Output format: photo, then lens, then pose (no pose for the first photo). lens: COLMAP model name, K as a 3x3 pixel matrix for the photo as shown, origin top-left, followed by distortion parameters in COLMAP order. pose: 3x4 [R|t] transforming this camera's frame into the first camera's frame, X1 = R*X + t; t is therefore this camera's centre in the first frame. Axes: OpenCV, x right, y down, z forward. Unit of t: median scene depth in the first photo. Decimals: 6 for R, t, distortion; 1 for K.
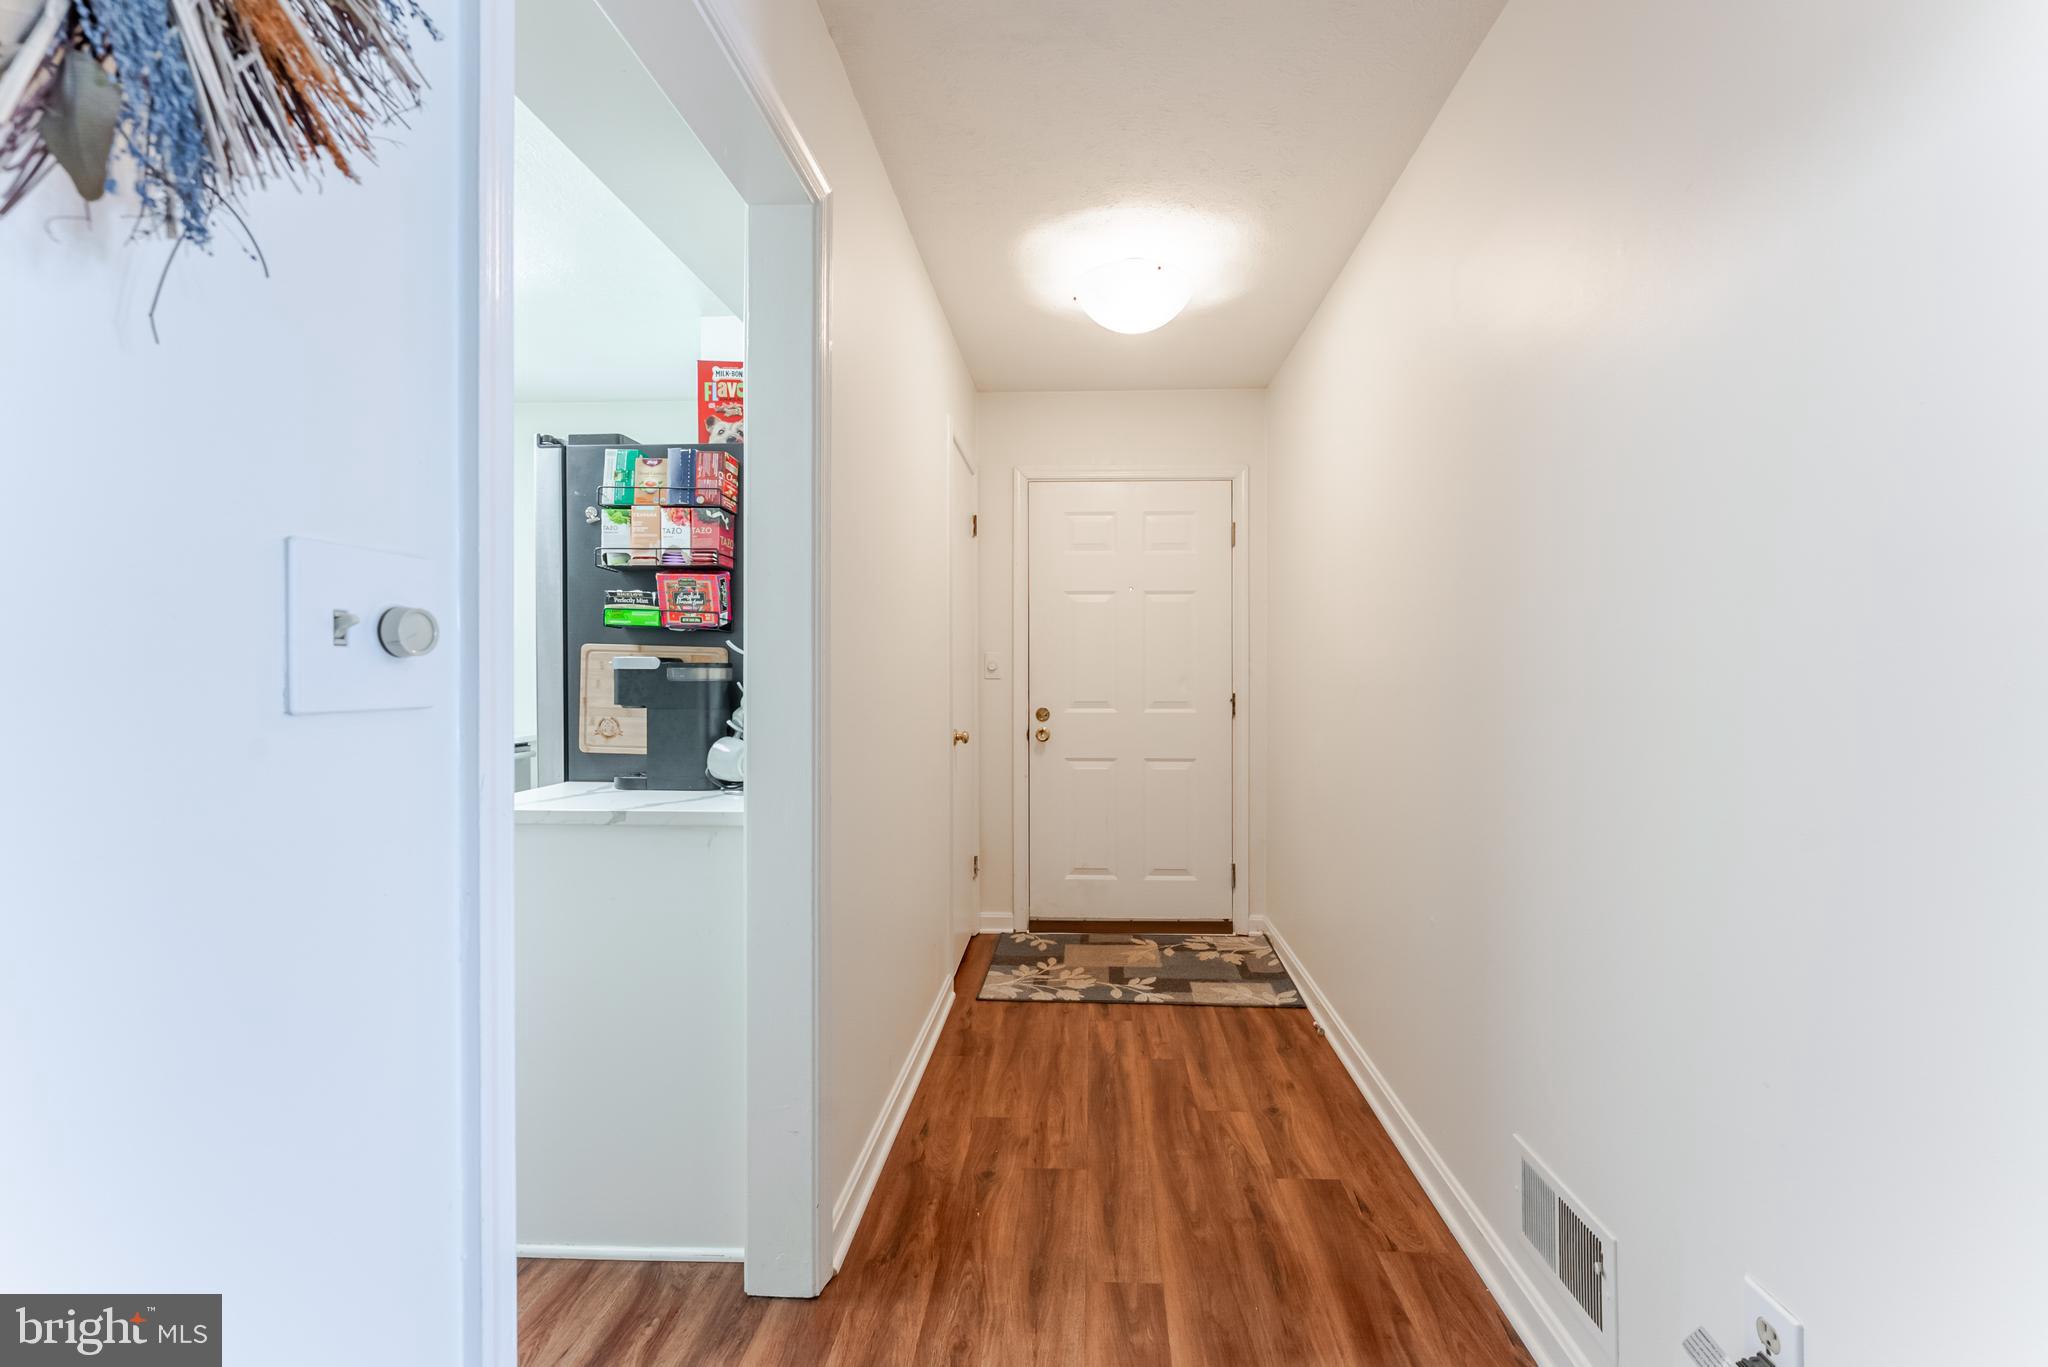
lens RADIAL K [[875.3, 0, 1036.3], [0, 875.3, 682.4], [0, 0, 1]] dist [0.002243, 0.000081]
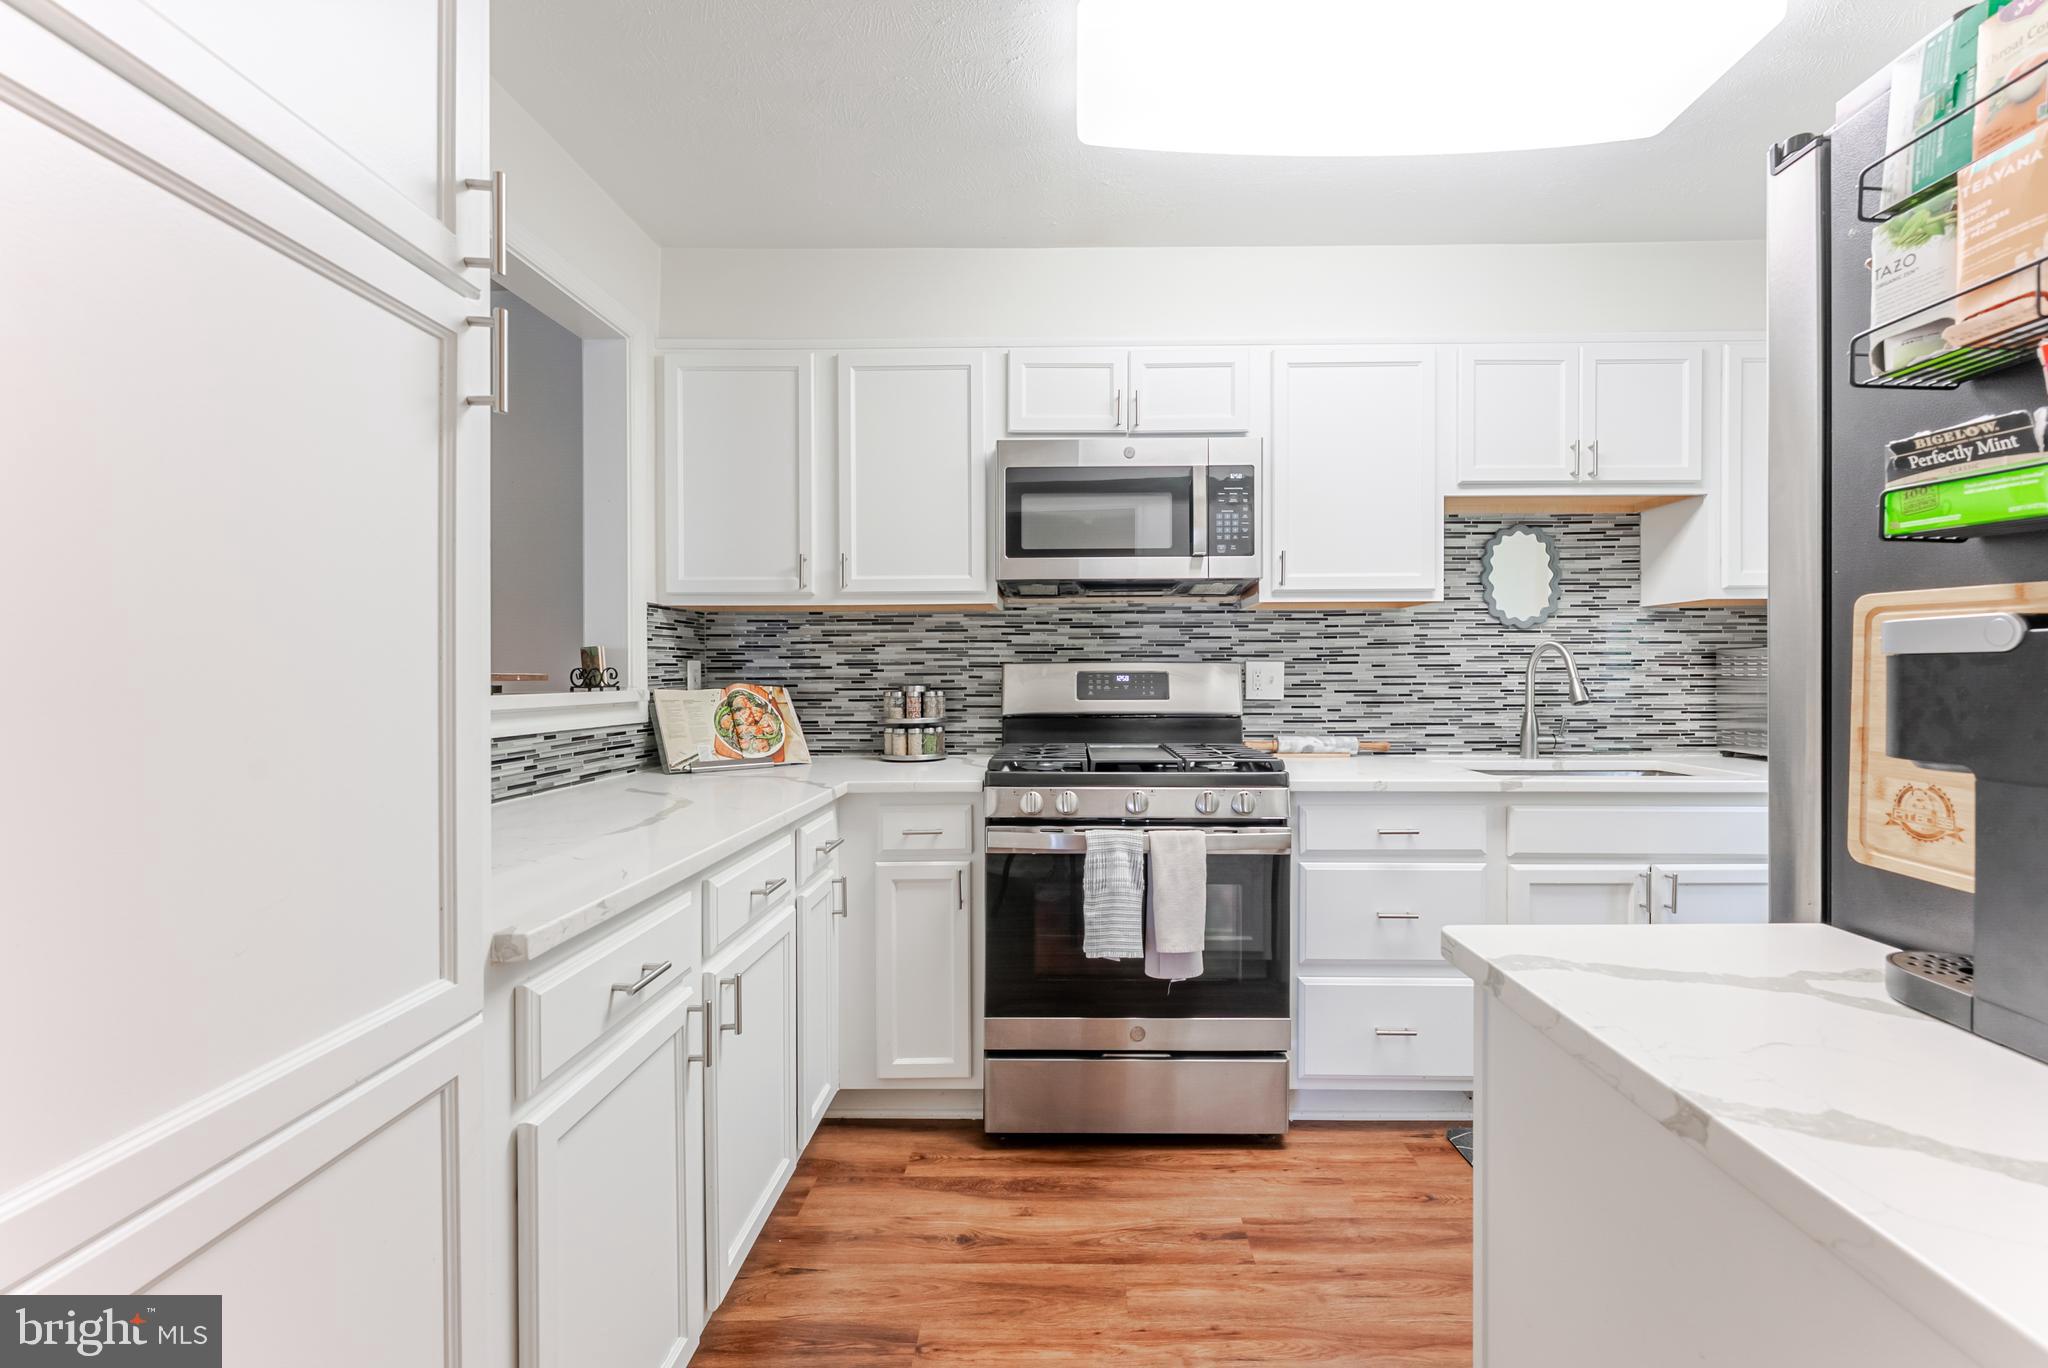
lens RADIAL K [[819.6, 0, 1063.9], [0, 819.6, 693.8], [0, 0, 1]] dist [-0.001057, -0.000502]
pose [[0.043273, 0.018288, -0.998896, -0.158845], [0.005063, 0.999816, 0.018524, -0.007563], [0.999050, -0.005859, 0.043172, 0.634112]]
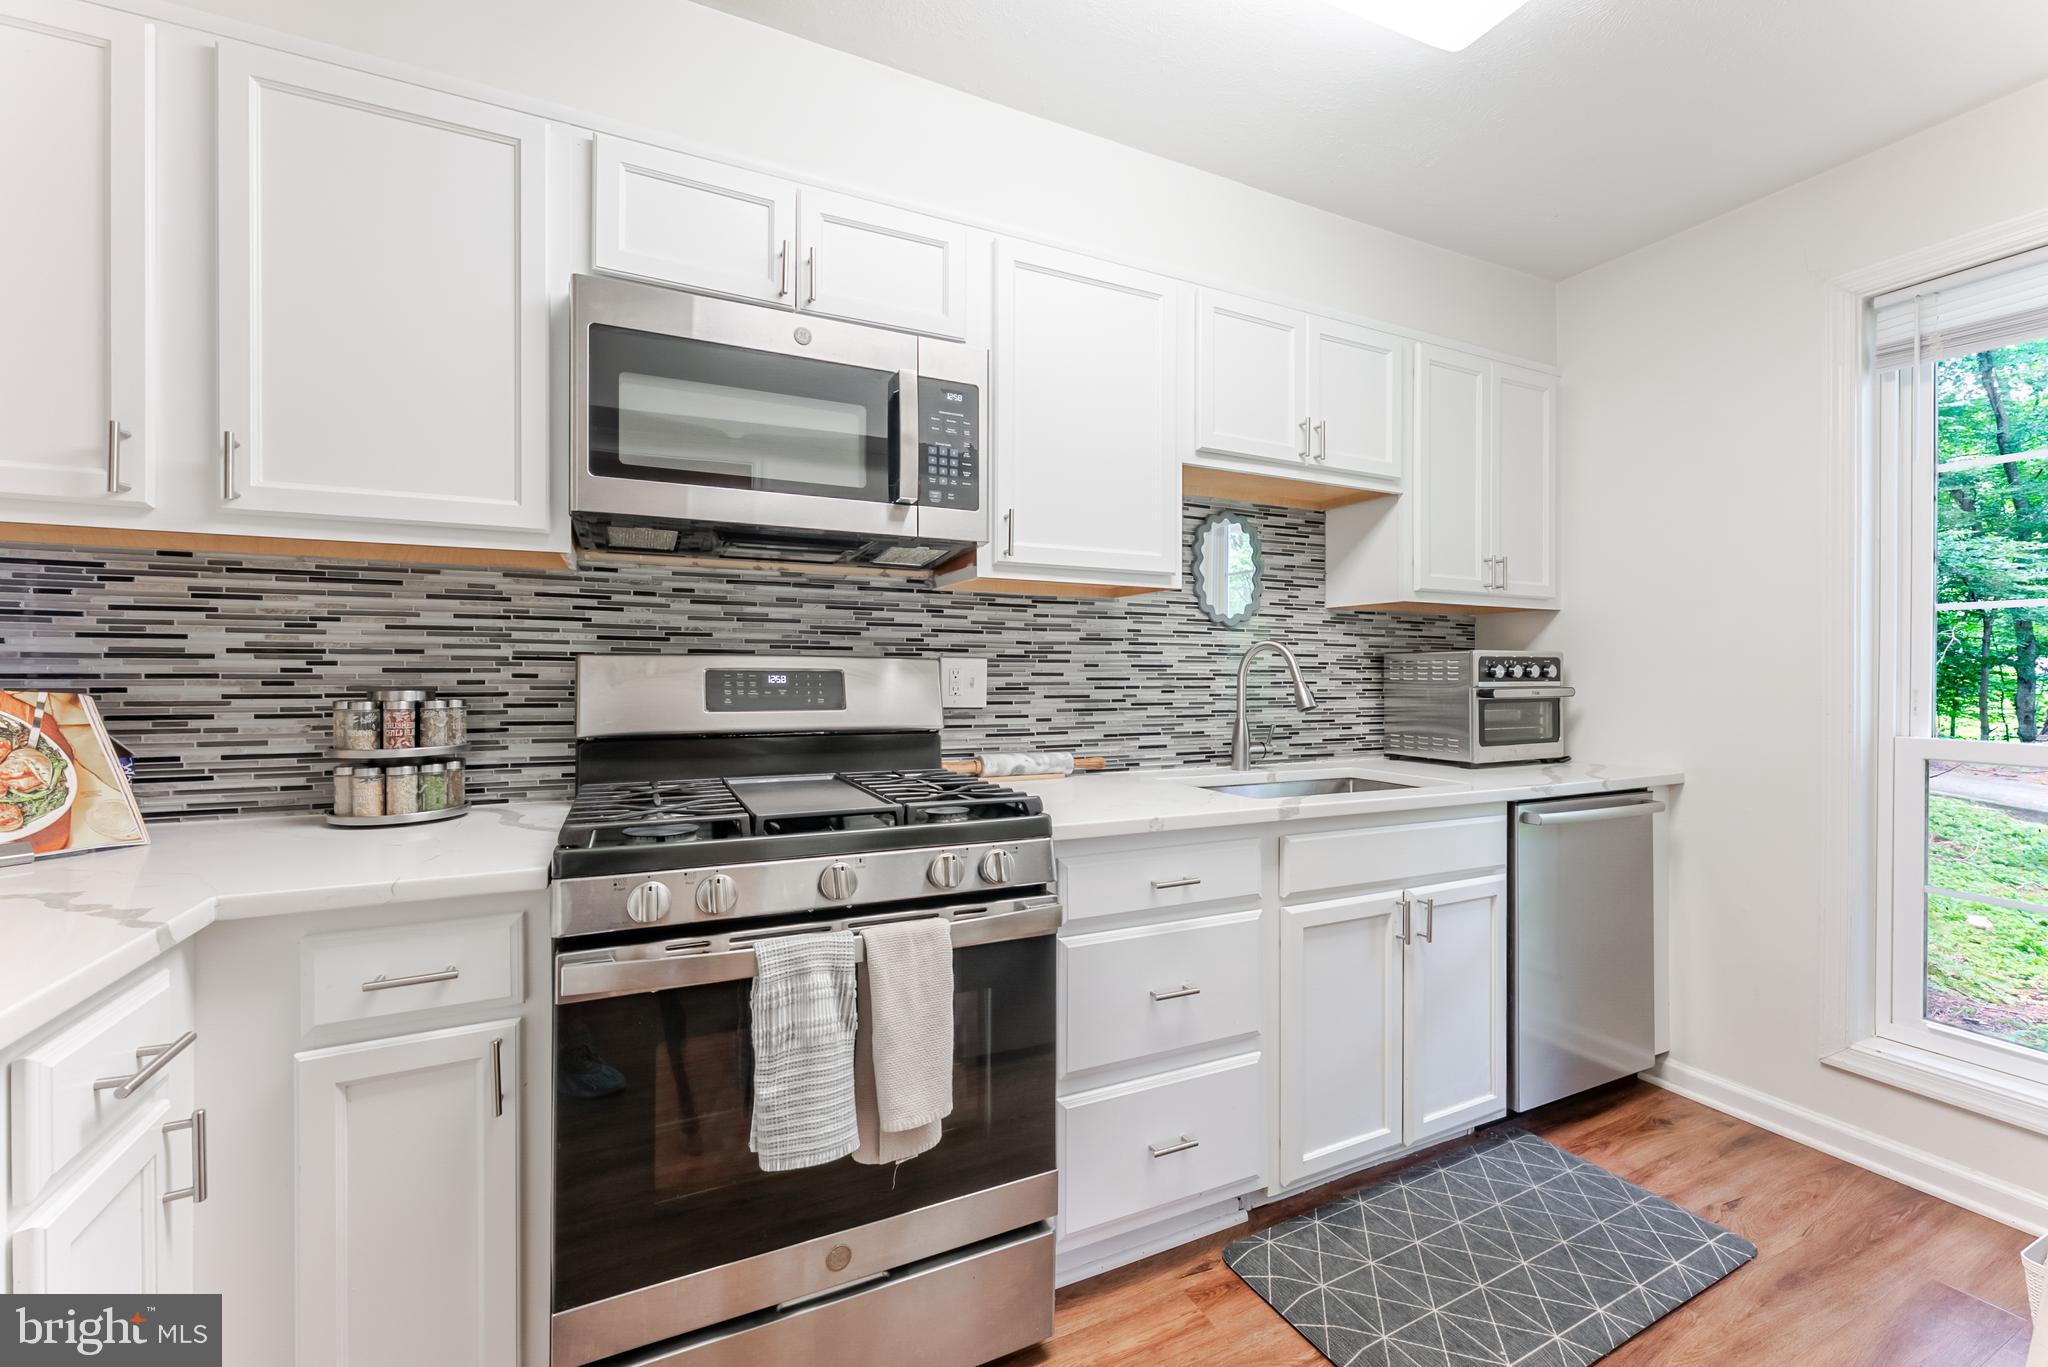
lens RADIAL K [[819.6, 0, 1025.5], [0, 819.6, 684.6], [0, 0, 1]] dist [-0.001057, -0.000502]
pose [[0.478166, 0.008287, -0.878230, -0.532792], [-0.000998, 0.999960, 0.008892, -0.009926], [0.878269, -0.003375, 0.478156, 0.596622]]
